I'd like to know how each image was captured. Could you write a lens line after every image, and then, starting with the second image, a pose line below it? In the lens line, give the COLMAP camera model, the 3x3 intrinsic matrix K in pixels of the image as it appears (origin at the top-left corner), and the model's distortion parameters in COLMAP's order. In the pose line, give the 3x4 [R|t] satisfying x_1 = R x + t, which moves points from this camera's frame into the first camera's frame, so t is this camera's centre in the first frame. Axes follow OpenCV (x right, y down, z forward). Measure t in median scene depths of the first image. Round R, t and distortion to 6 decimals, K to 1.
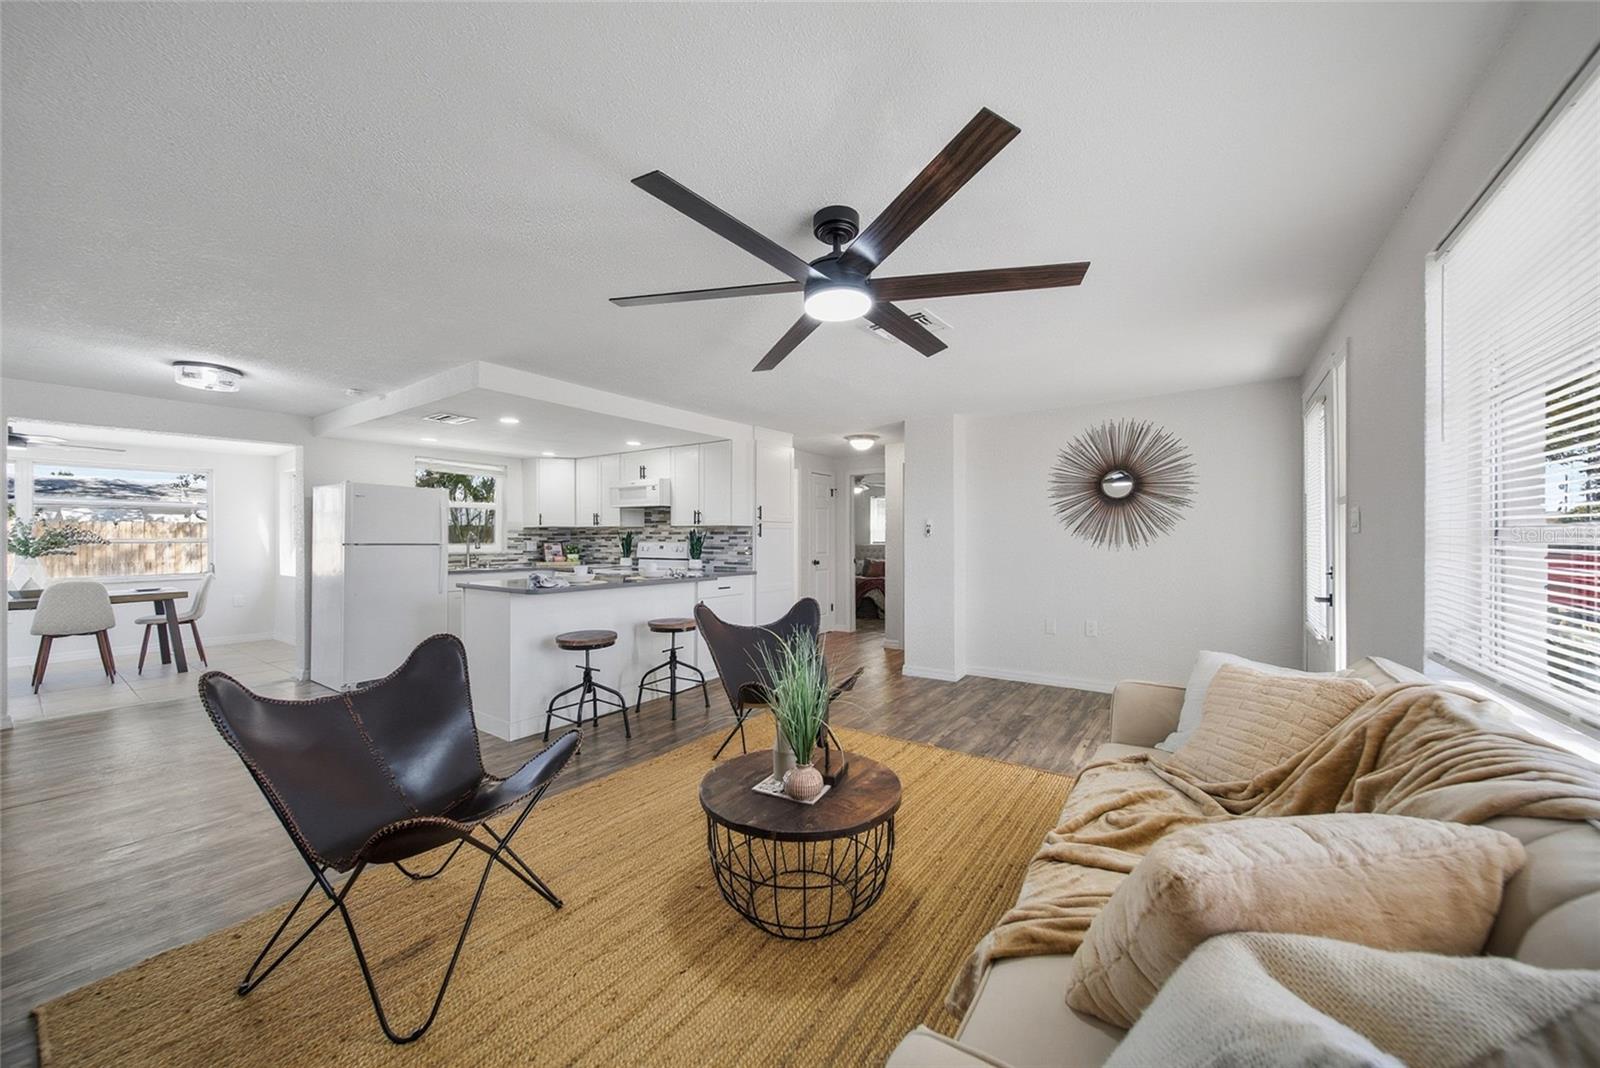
lens RADIAL K [[567.8, 0, 800.0], [0, 567.8, 534.0], [0, 0, 1]] dist [-0.000034, -0.000002]
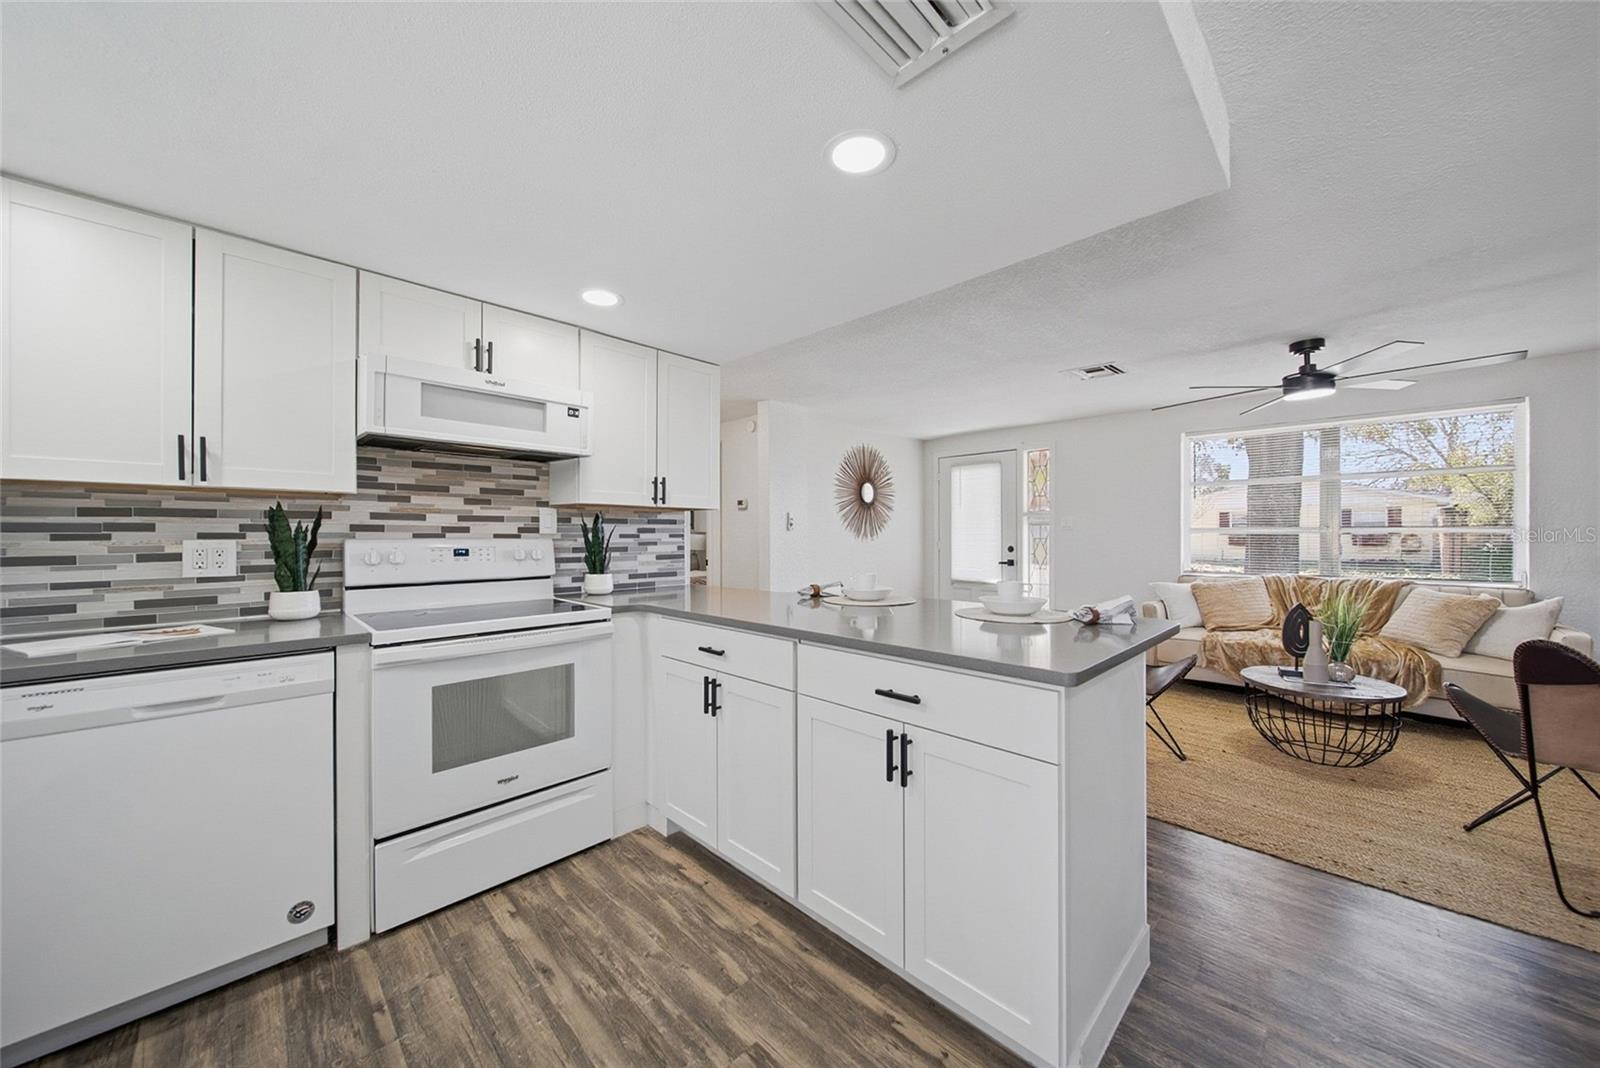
lens RADIAL K [[565.6, 0, 800.0], [0, 565.6, 534.0], [0, 0, 1]] dist [-0.001172, 0.000026]
pose [[0.166198, -0.000555, 0.986092, -0.617130], [-0.007878, 0.999967, 0.001891, 0.007778], [-0.986061, -0.008082, 0.166189, 0.726692]]
